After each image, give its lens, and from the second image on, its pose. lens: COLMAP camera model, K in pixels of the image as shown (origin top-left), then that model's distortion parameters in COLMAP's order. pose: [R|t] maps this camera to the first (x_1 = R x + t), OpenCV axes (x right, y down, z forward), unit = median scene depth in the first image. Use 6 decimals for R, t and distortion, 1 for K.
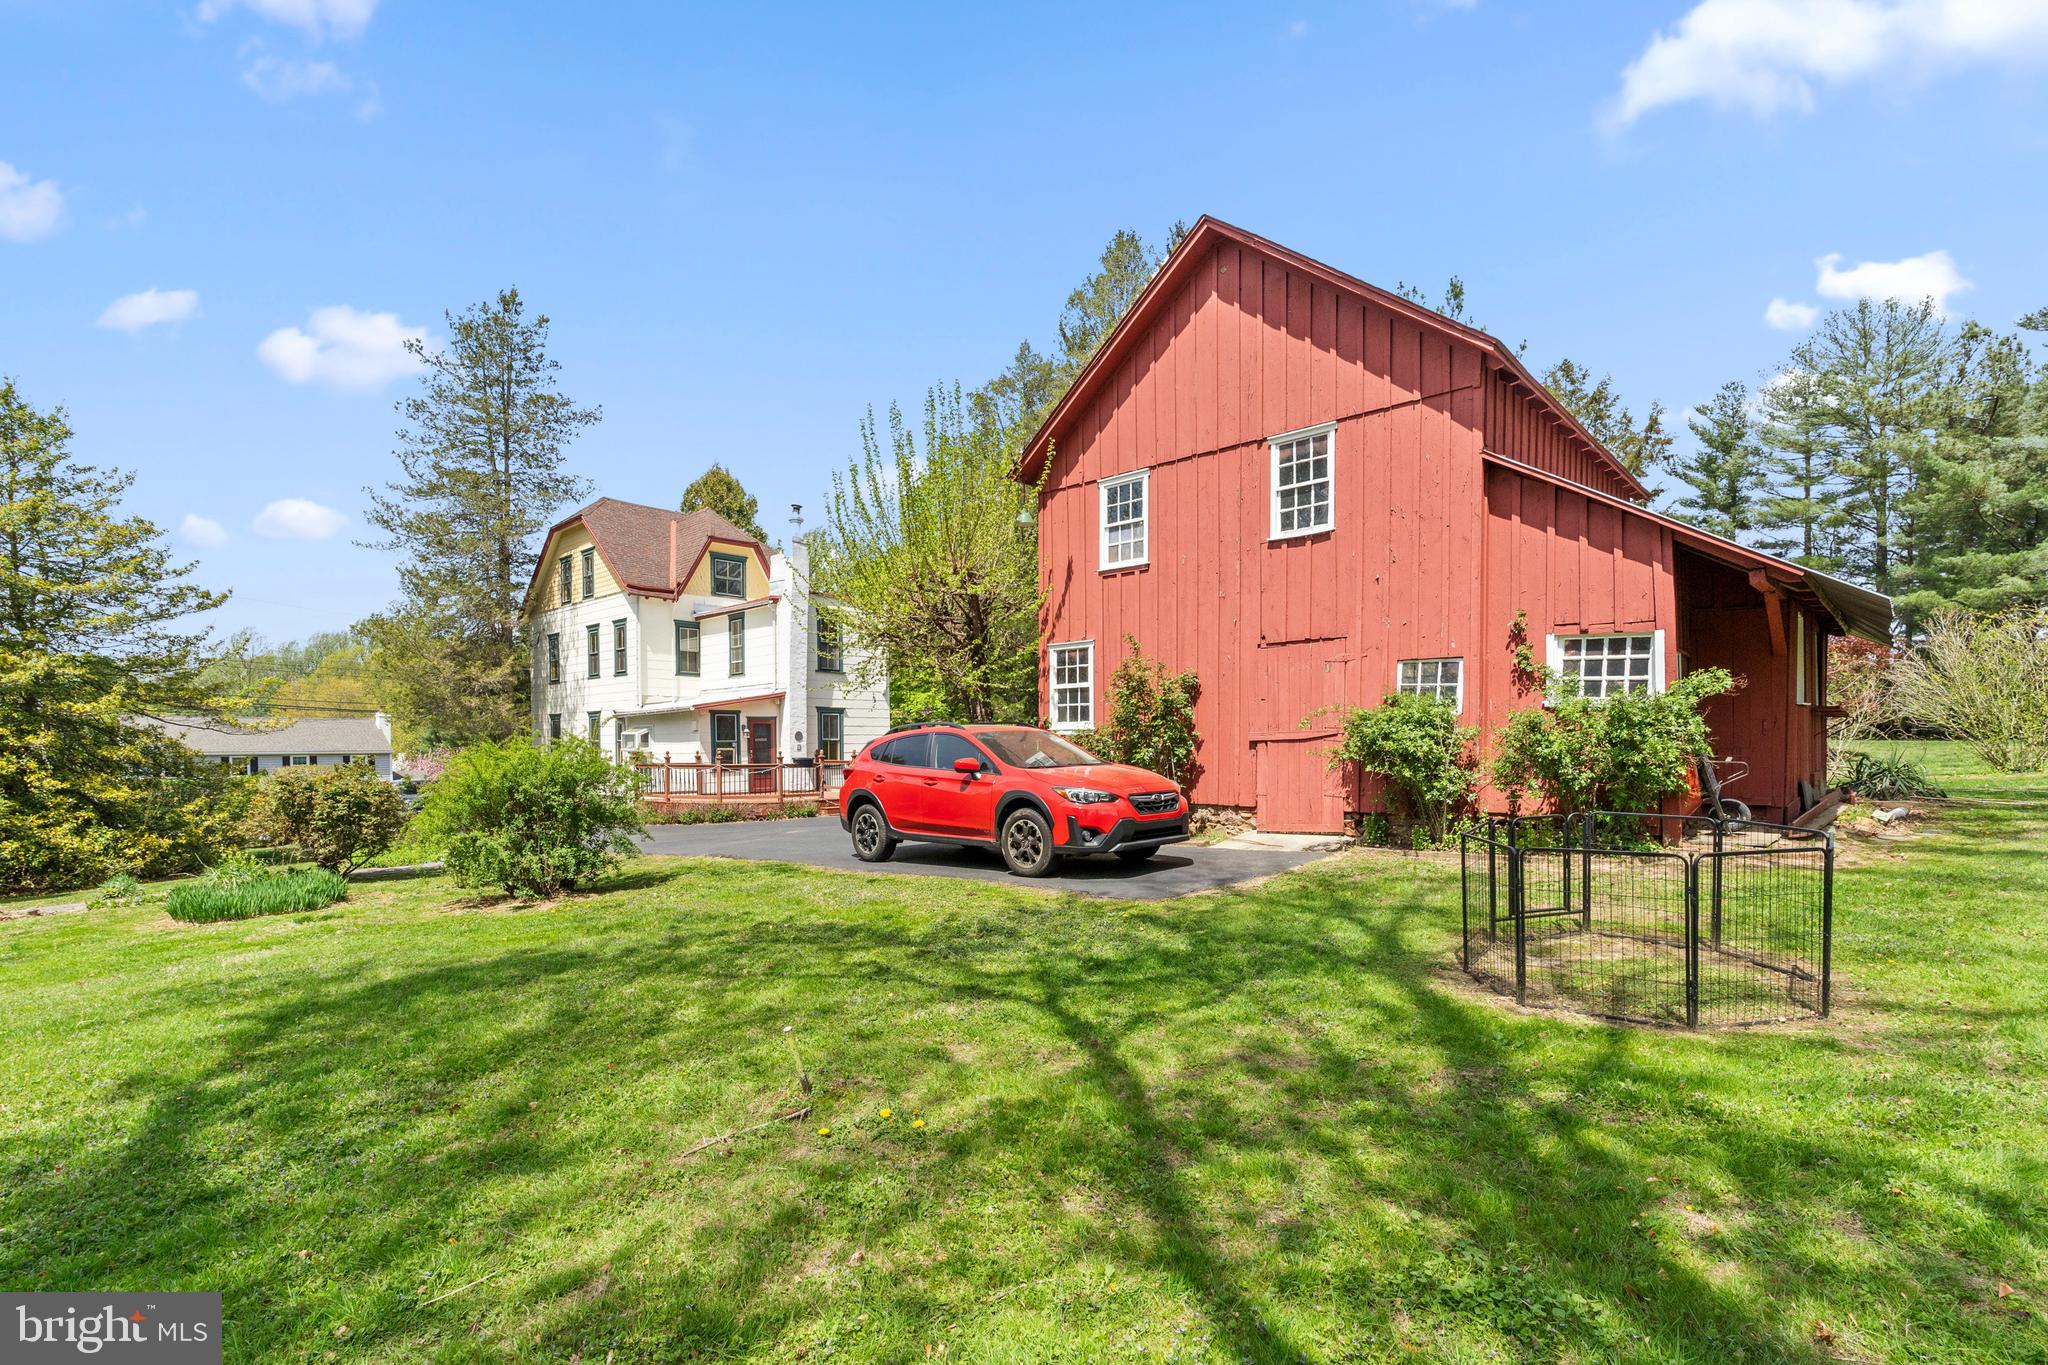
lens RADIAL K [[905.8, 0, 1013.4], [0, 905.8, 752.5], [0, 0, 1]] dist [-0.008453, 0.000450]
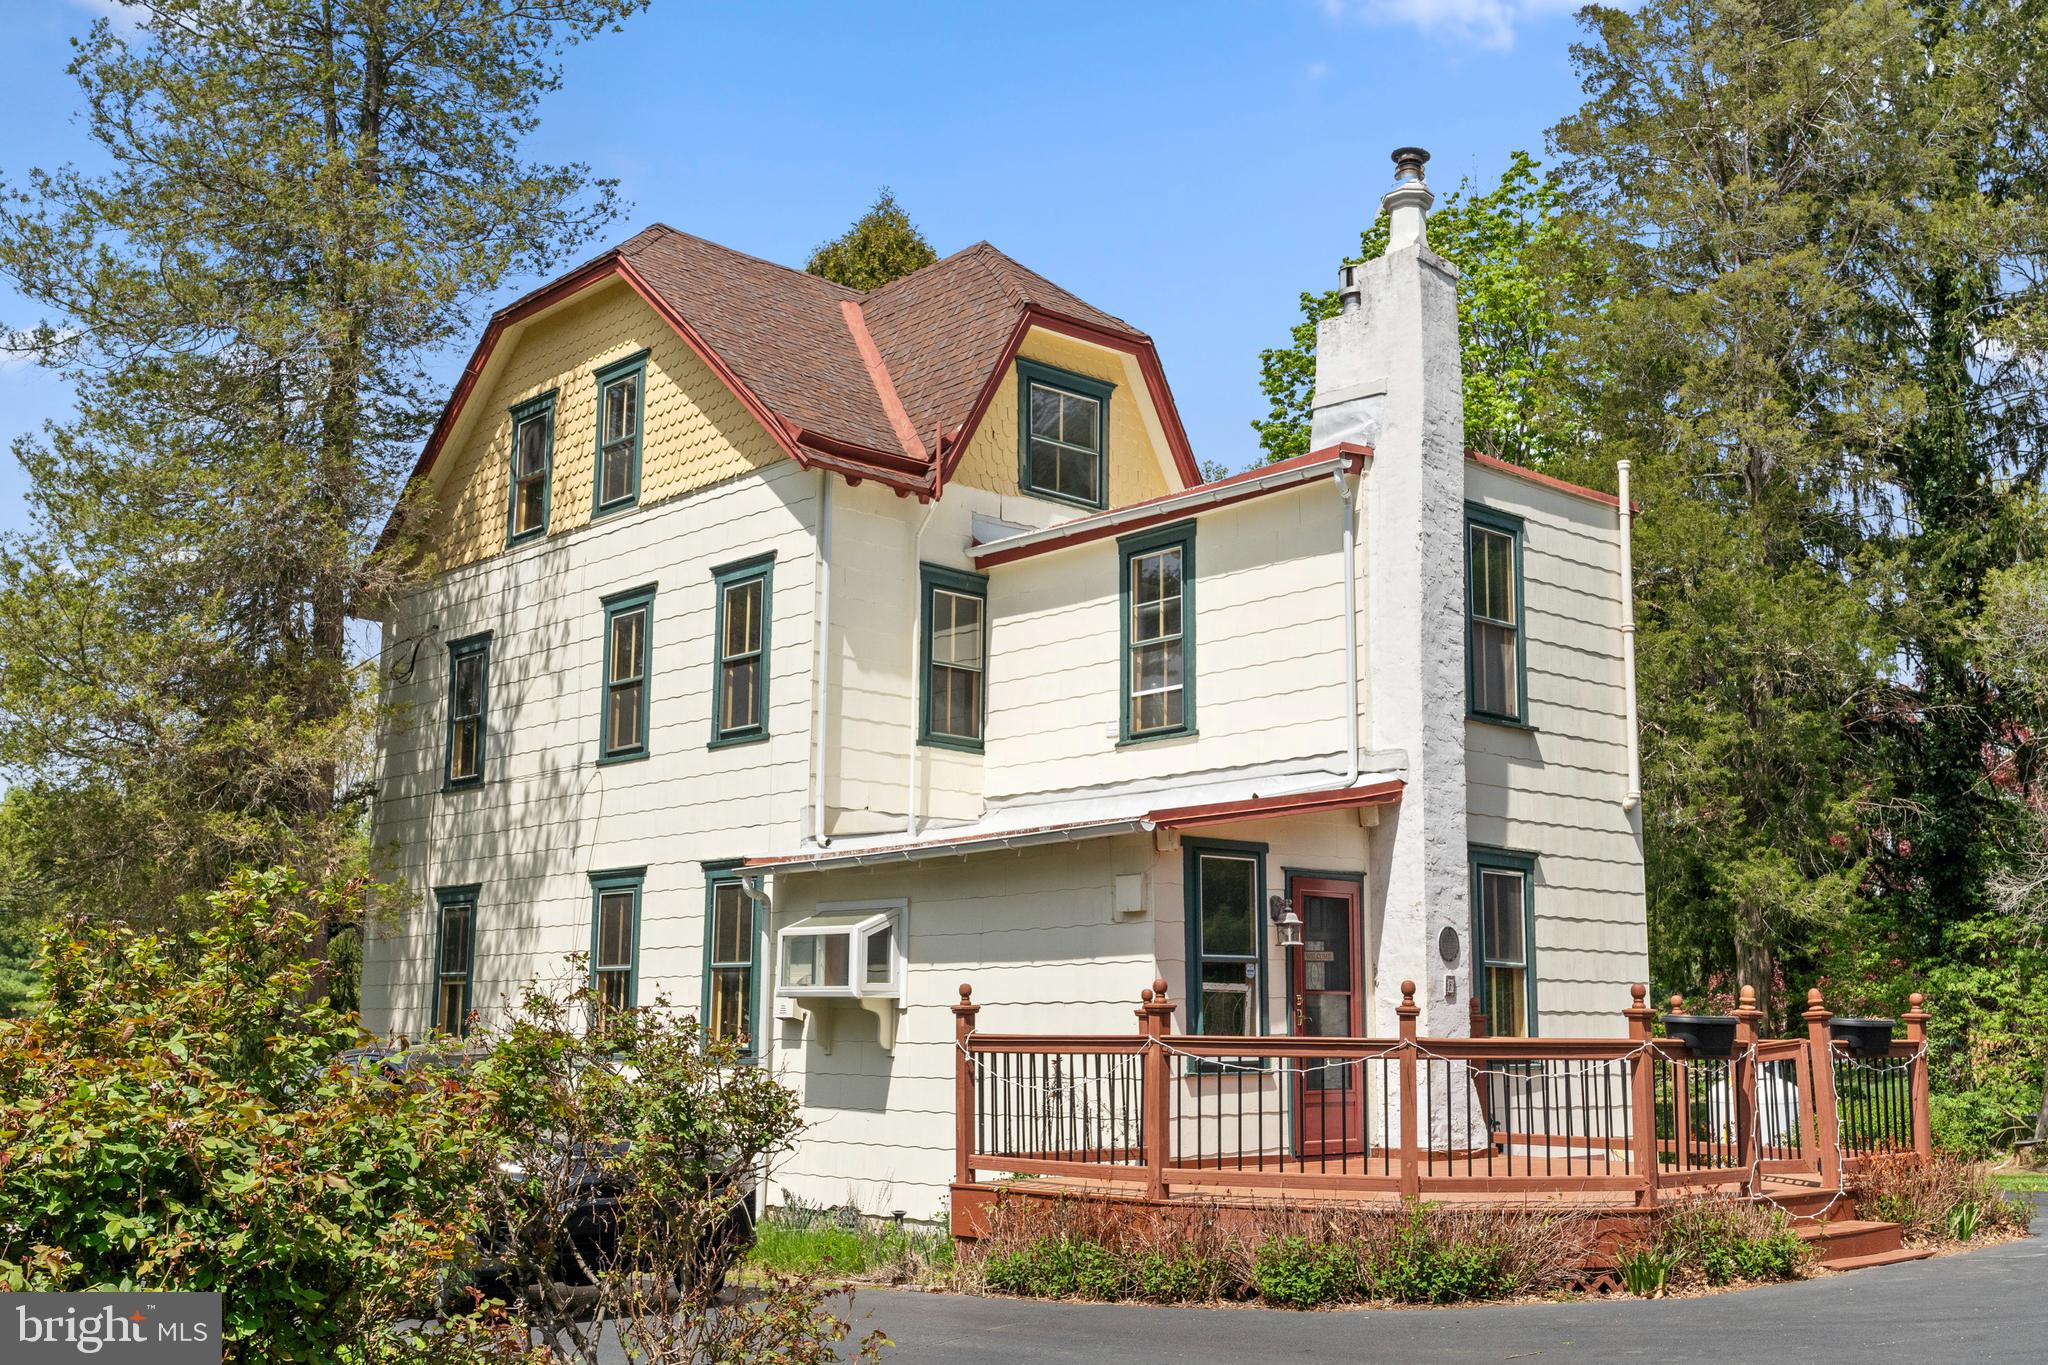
lens RADIAL K [[2018.7, 0, 1024.4], [0, 2018.7, 683.5], [0, 0, 1]] dist [0.007774, 0.000000]
pose [[0.996571, -0.000672, -0.082745, -0.282090], [-0.014036, 0.984103, -0.177043, 0.012270], [0.081549, 0.177597, 0.980719, 0.345463]]
